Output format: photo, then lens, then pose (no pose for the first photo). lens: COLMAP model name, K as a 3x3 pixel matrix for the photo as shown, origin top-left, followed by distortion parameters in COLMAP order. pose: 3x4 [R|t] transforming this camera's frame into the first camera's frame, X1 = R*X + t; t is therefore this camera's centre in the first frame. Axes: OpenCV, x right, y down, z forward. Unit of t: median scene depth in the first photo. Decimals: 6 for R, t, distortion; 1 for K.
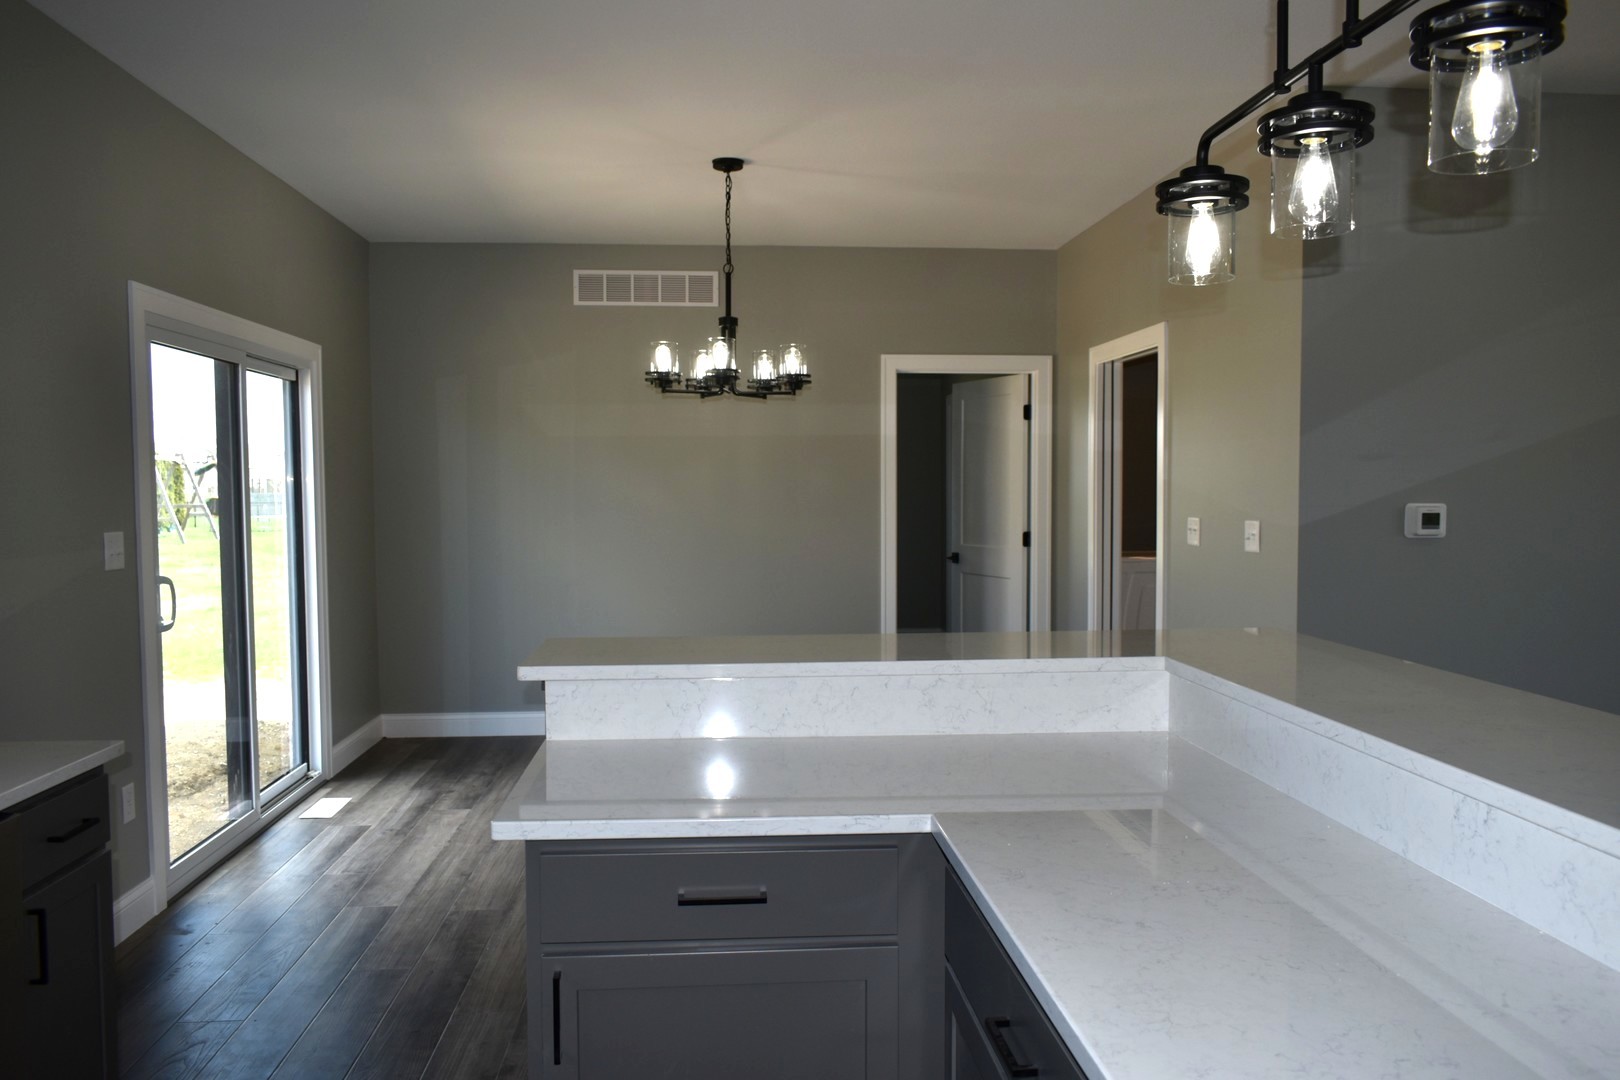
lens RADIAL K [[1238.5, 0, 814.2], [0, 1238.5, 549.5], [0, 0, 1]] dist [-0.030392, 0.004221]
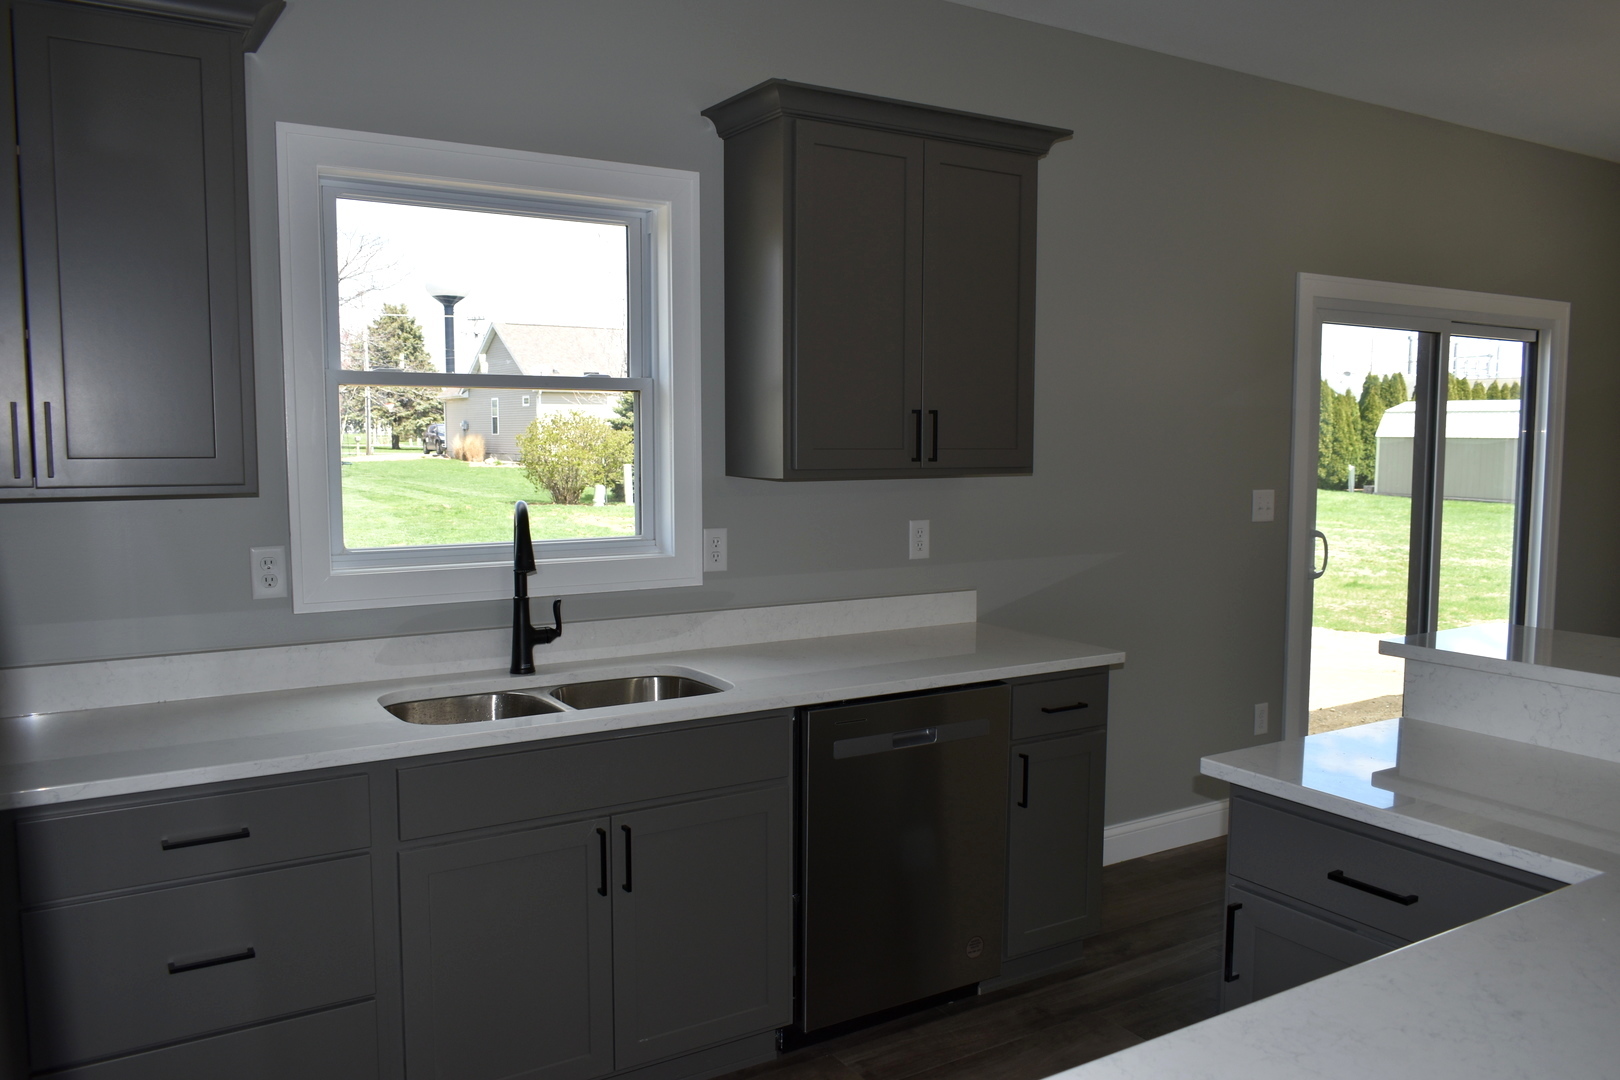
lens RADIAL K [[1238.5, 0, 814.2], [0, 1238.5, 549.5], [0, 0, 1]] dist [-0.030392, 0.004221]
pose [[0.457707, 0.087123, -0.884824, 0.265585], [-0.051704, 0.996111, 0.071335, -0.017633], [0.887599, 0.013098, 0.460431, 0.061128]]
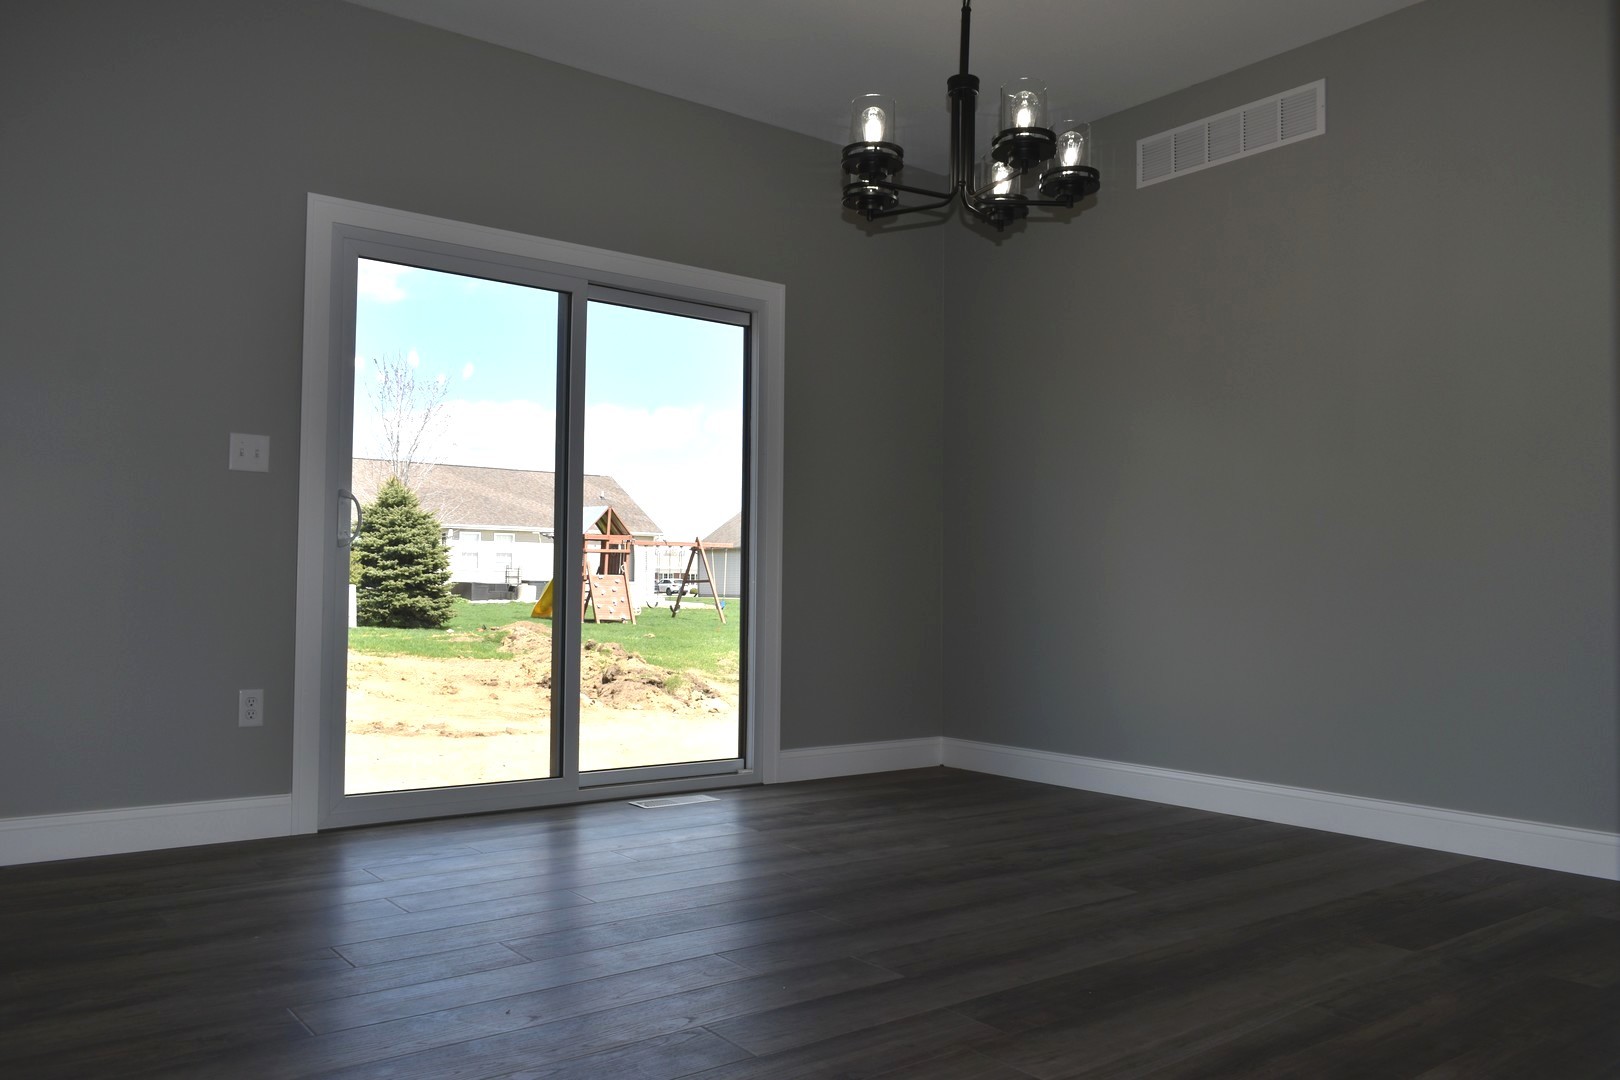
lens RADIAL K [[1238.5, 0, 814.2], [0, 1238.5, 549.5], [0, 0, 1]] dist [-0.030392, 0.004221]
pose [[0.539440, -0.019708, -0.841793, 0.495868], [-0.059598, 0.996325, -0.061518, 0.107132], [0.839912, 0.083355, 0.536283, 0.785551]]
